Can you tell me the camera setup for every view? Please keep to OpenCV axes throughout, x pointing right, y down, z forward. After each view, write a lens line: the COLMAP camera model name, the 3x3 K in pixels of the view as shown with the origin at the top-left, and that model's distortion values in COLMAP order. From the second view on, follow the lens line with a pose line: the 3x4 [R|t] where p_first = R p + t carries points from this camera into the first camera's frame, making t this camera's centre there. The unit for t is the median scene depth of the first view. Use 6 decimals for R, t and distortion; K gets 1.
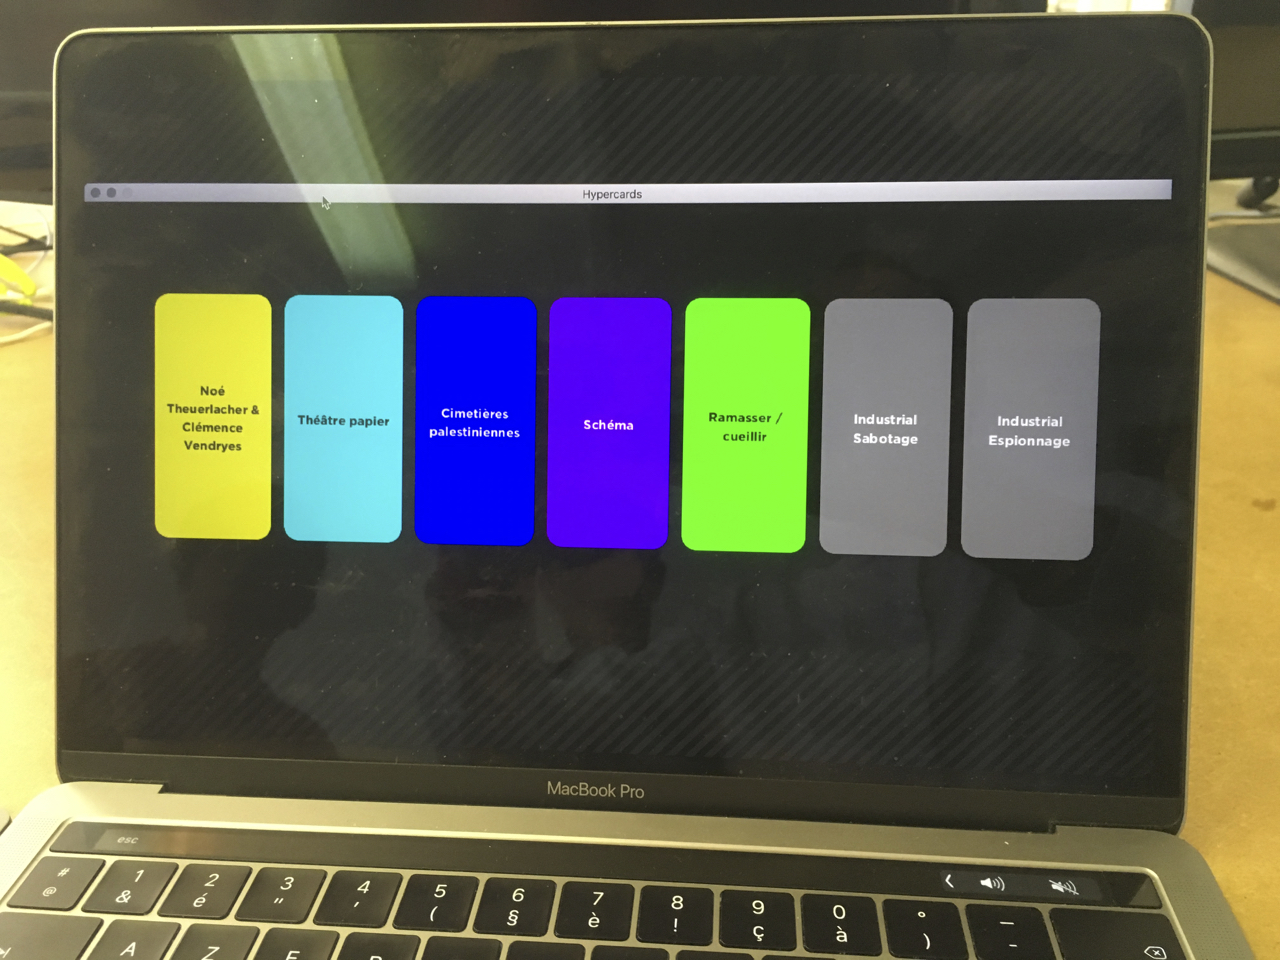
lens RADIAL K [[1085.8, 0, 620.3], [0, 1085.8, 491.5], [0, 0, 1]] dist [0.069300, -0.093069]
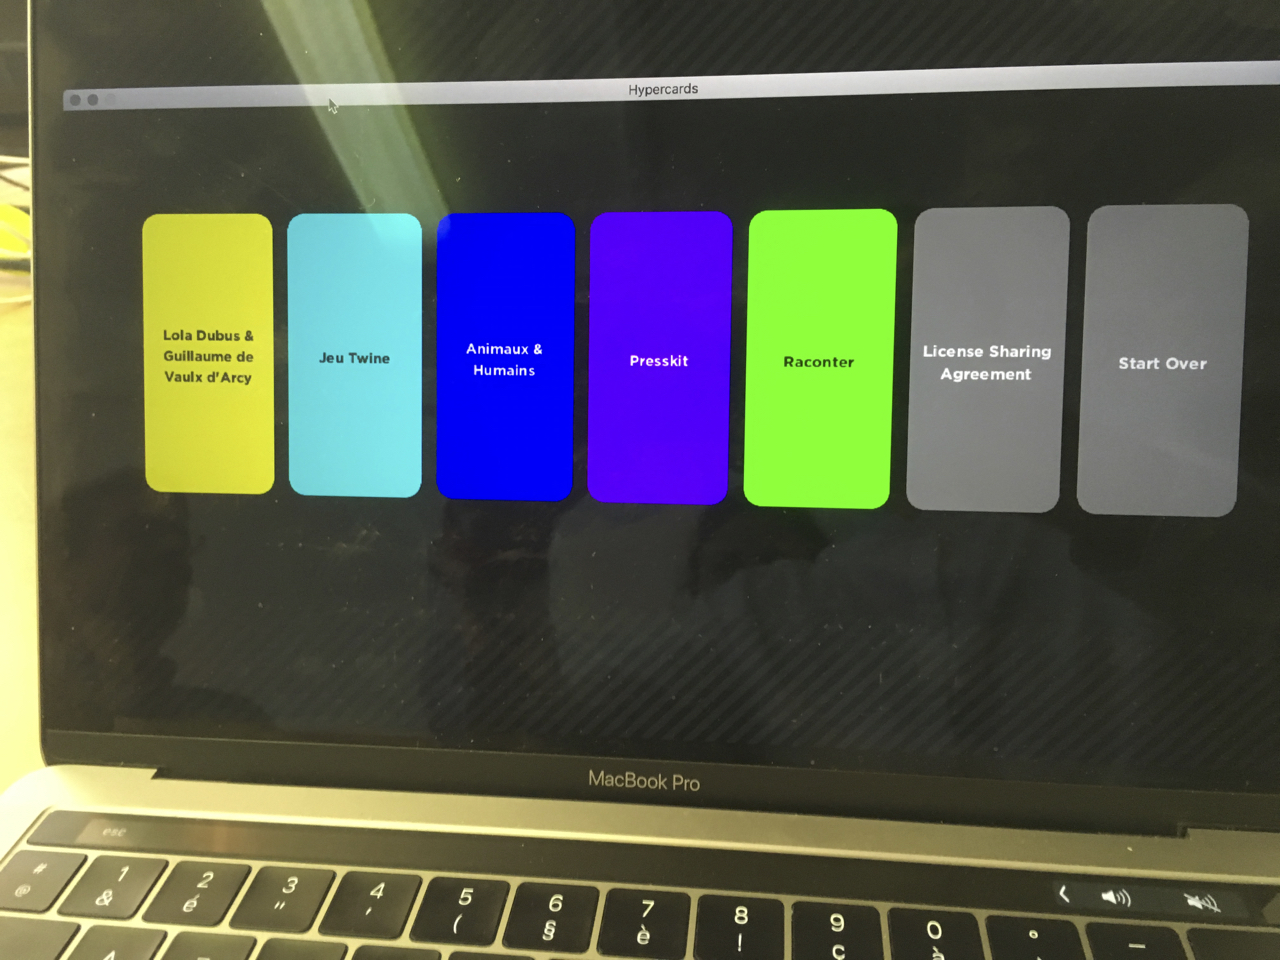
lens RADIAL K [[1085.8, 0, 621.7], [0, 1085.8, 491.9], [0, 0, 1]] dist [0.069300, -0.093069]
pose [[0.999375, -0.000048, -0.035356, -0.009754], [0.000807, 0.999769, 0.021463, 0.024412], [0.035347, -0.021479, 0.999144, 0.135808]]
